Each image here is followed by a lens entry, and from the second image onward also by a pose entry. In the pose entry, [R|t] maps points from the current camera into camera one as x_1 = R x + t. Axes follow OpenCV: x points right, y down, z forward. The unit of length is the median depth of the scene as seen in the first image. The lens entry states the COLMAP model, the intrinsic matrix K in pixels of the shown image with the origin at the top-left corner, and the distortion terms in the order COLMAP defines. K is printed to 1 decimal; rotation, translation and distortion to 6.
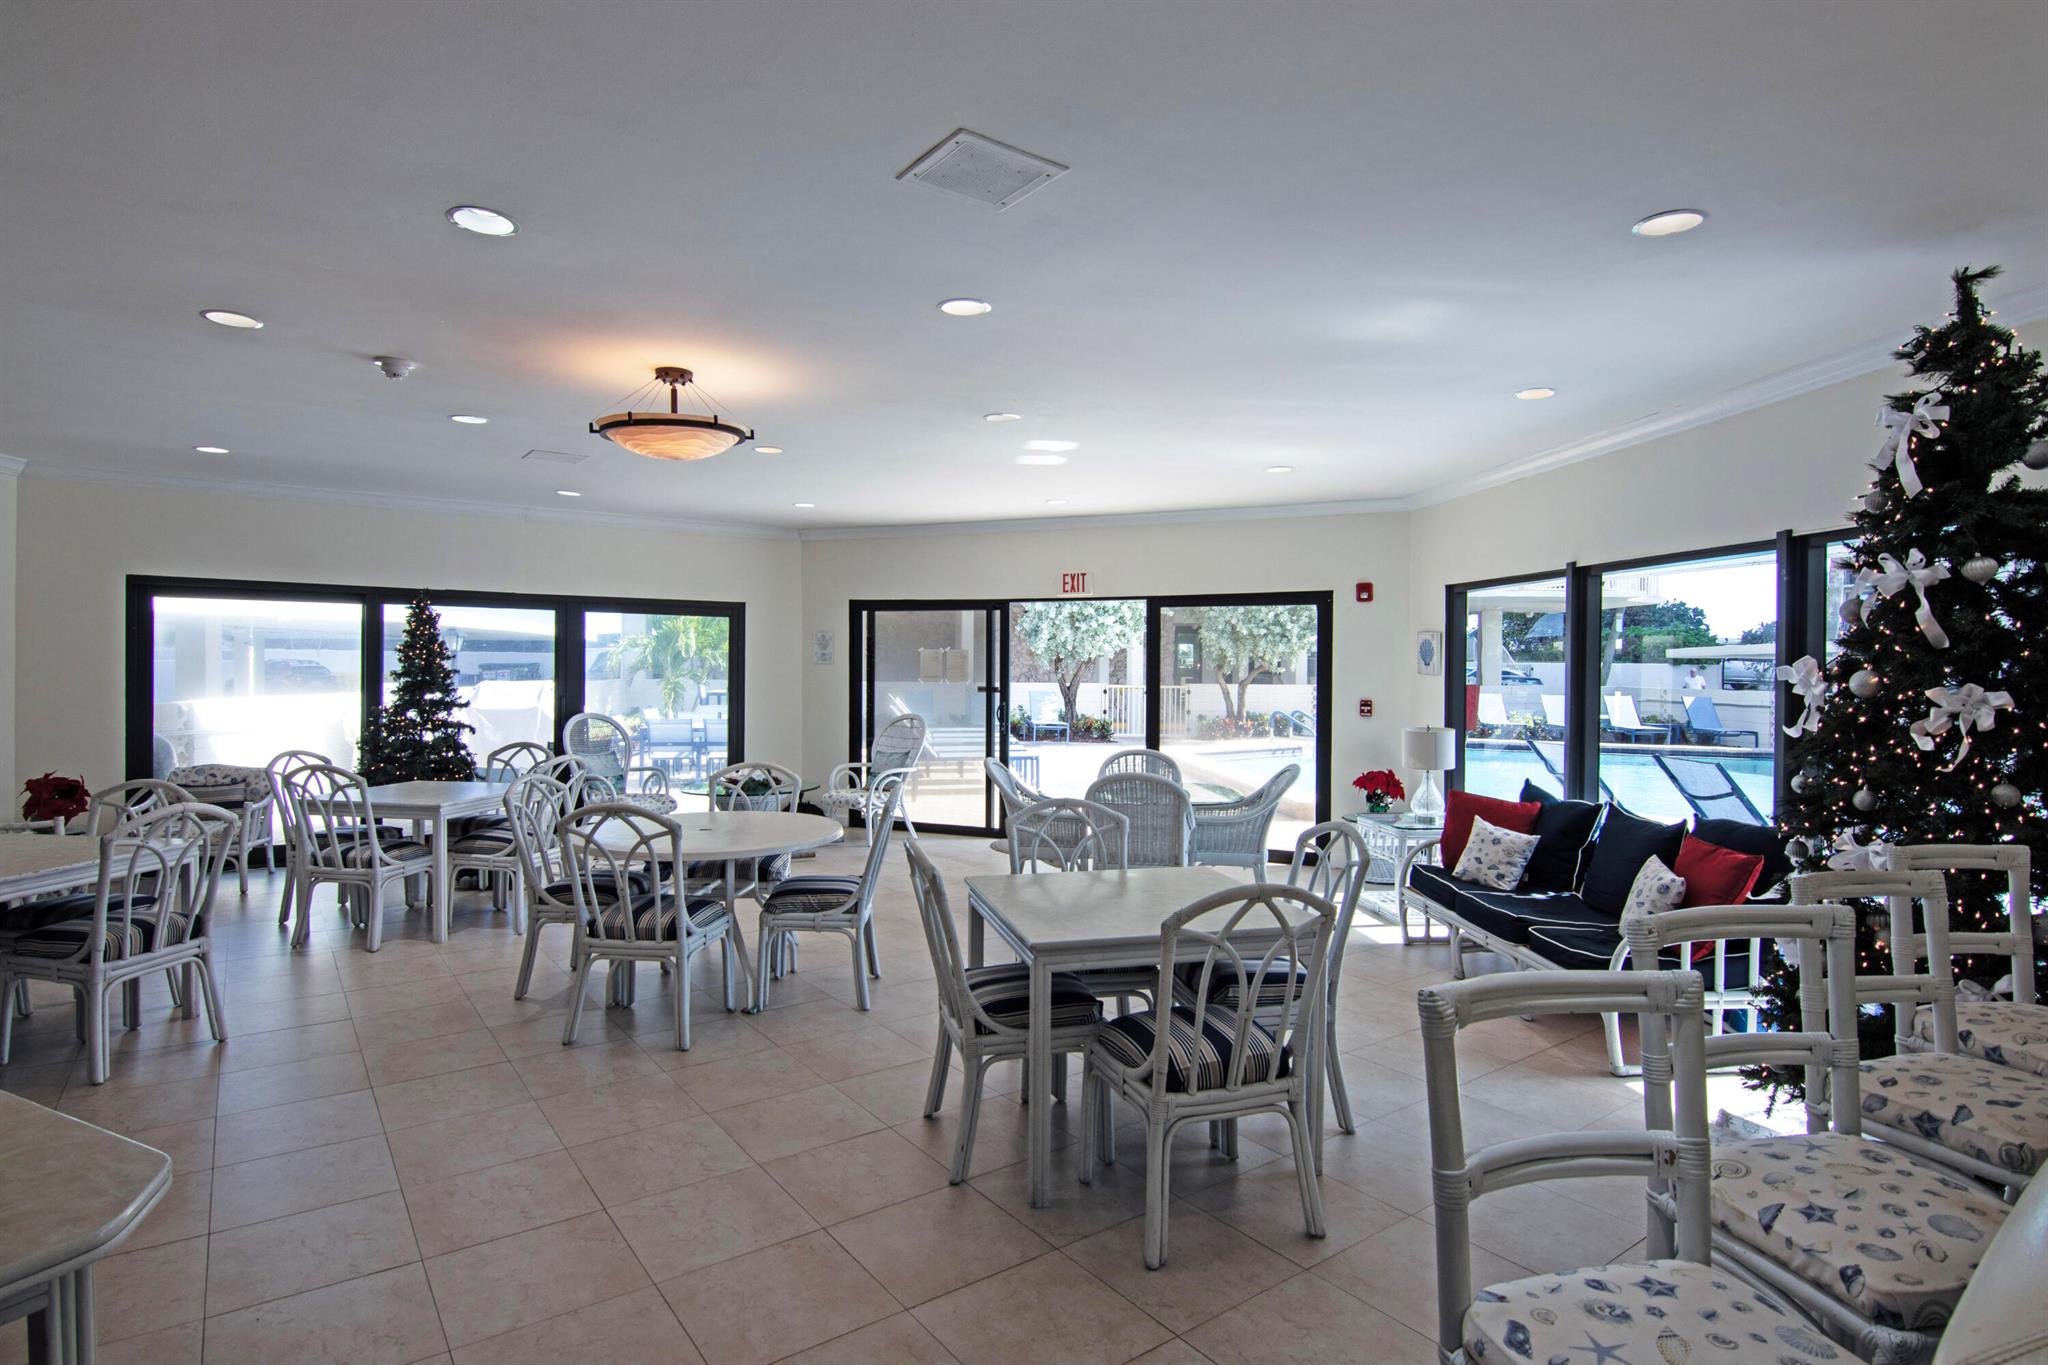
lens RADIAL K [[1056.3, 0, 1038.0], [0, 1056.3, 679.7], [0, 0, 1]] dist [-0.002062, -0.011985]
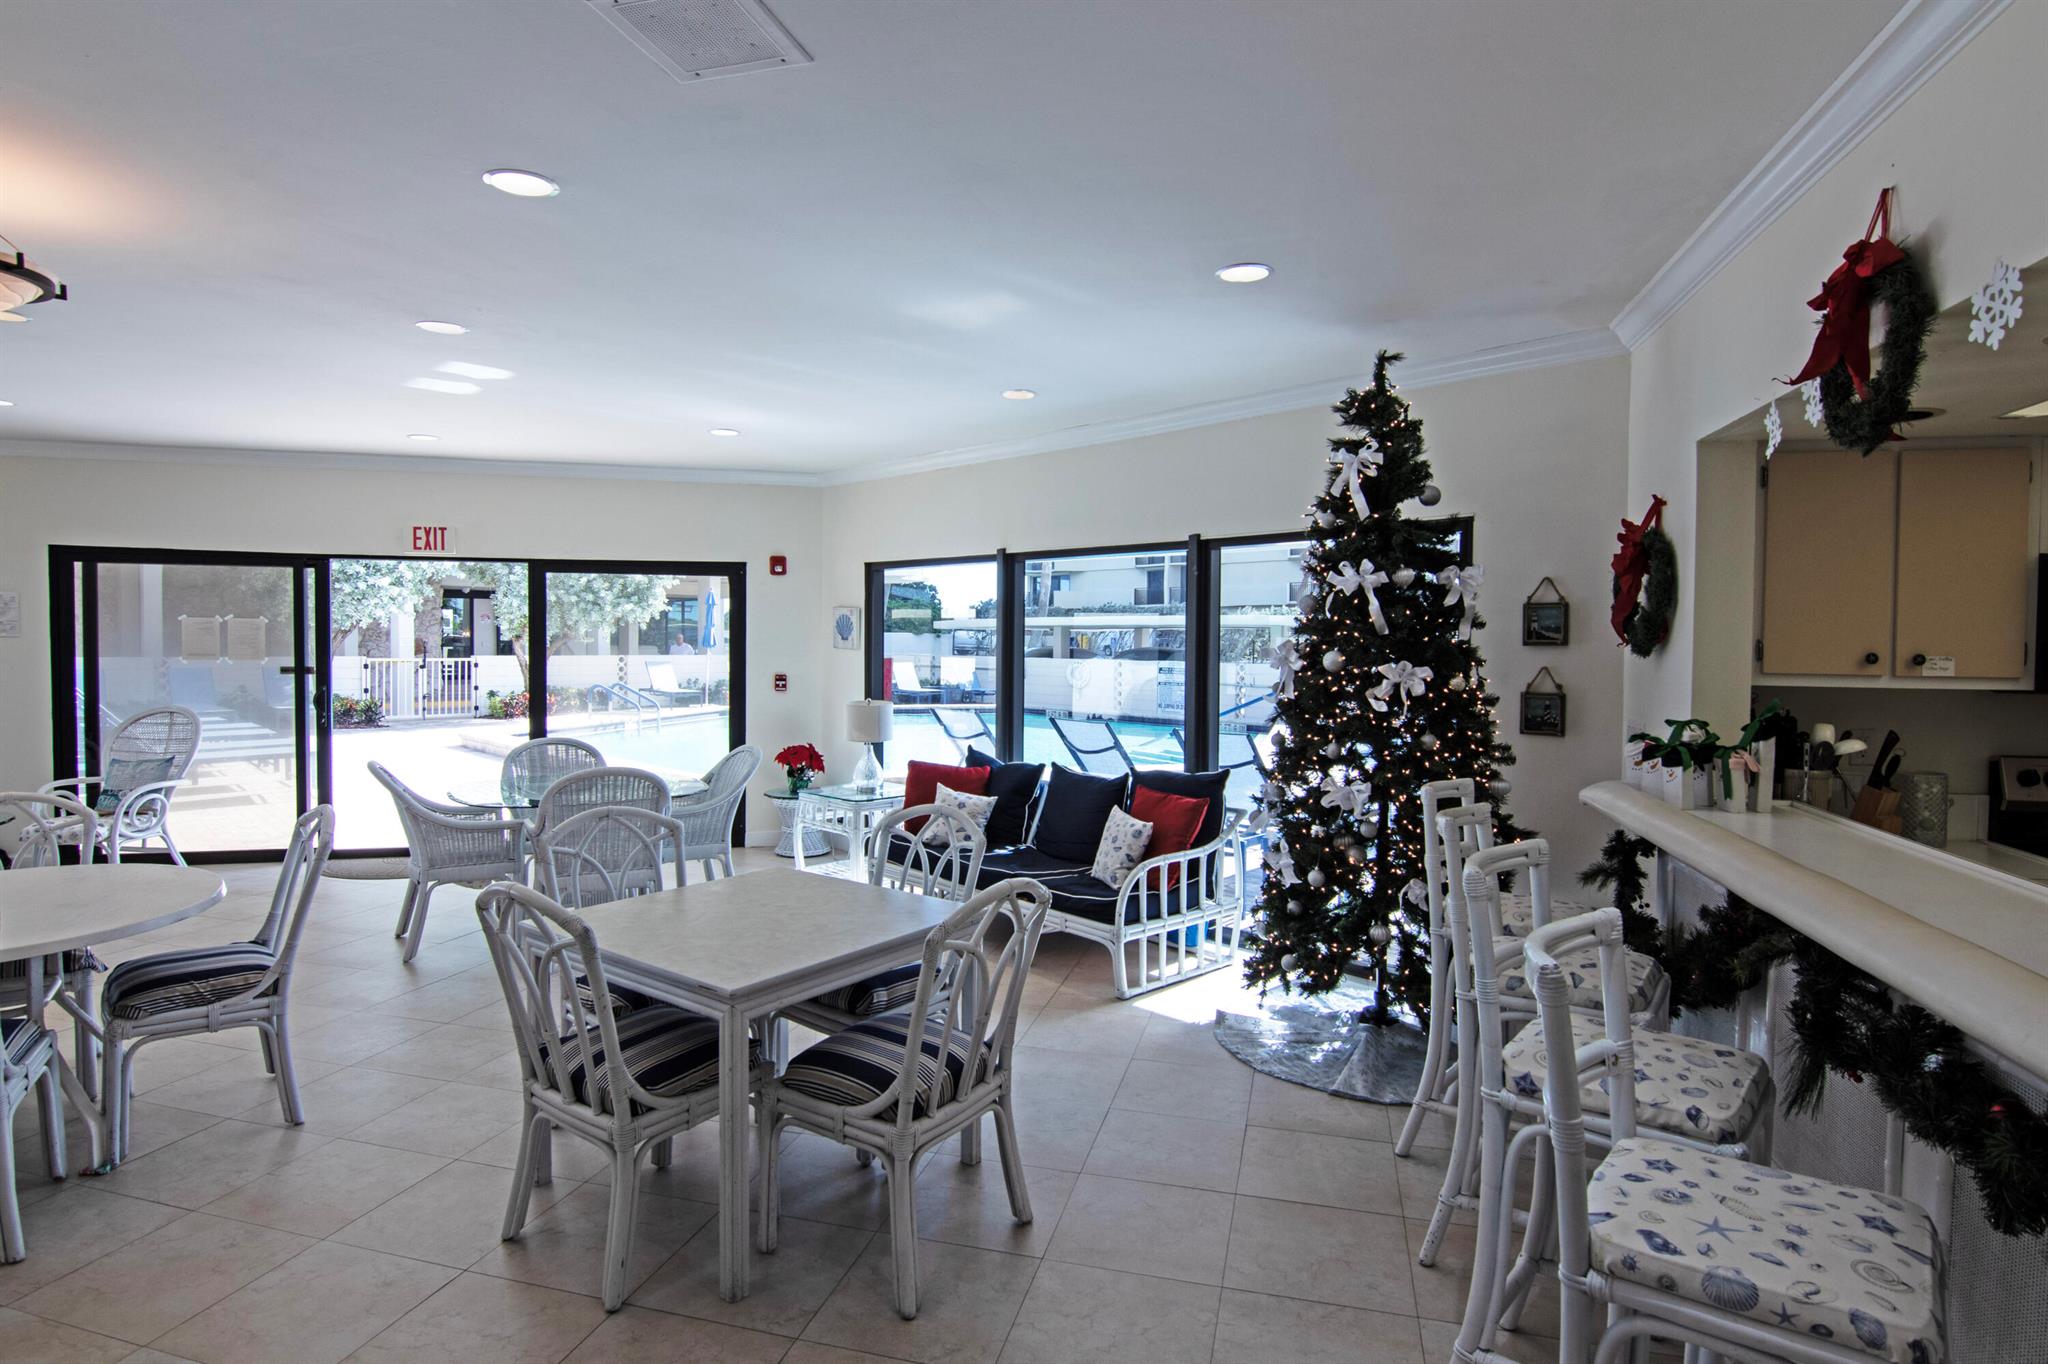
lens RADIAL K [[1056.3, 0, 1029.2], [0, 1056.3, 672.6], [0, 0, 1]] dist [-0.002062, -0.011985]
pose [[0.788736, -0.020554, 0.614388, -0.167317], [0.006000, 0.999651, 0.025741, -0.009609], [-0.614703, -0.016616, 0.788584, 0.107507]]
